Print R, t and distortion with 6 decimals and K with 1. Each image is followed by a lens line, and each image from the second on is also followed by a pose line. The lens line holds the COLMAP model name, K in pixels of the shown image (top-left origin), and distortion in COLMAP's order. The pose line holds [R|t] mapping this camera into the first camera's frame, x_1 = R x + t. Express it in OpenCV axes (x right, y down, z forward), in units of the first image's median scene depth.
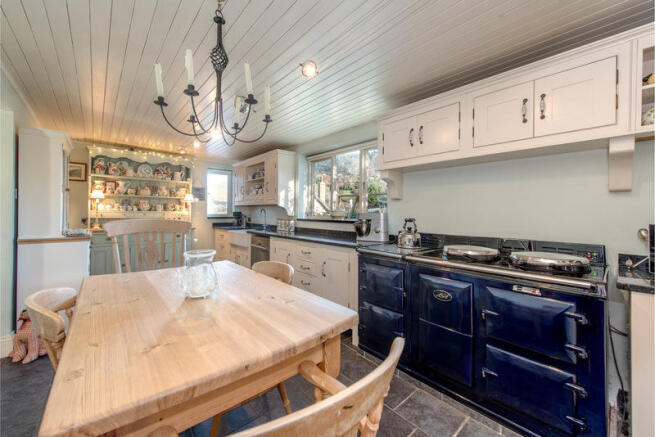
lens RADIAL K [[261.1, 0, 327.5], [0, 261.1, 218.5], [0, 0, 1]] dist [0.000105, -0.000003]
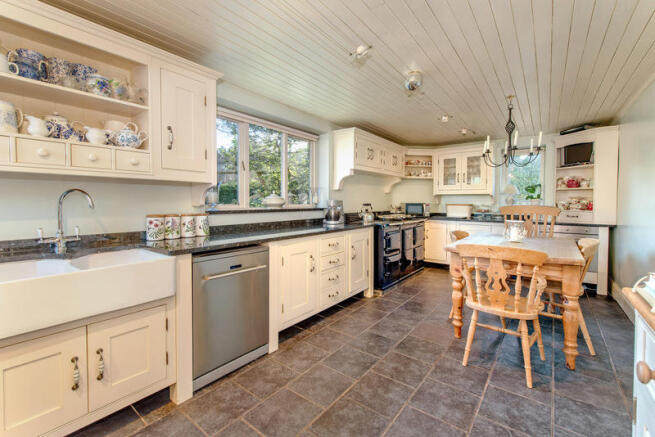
lens RADIAL K [[287.1, 0, 327.2], [0, 287.1, 207.6], [0, 0, 1]] dist [0.000173, 0.000005]
pose [[-0.193270, -0.029026, 0.980716, -1.050971], [0.019181, 0.999260, 0.033354, -0.030219], [-0.980958, 0.025257, -0.192571, 1.220593]]
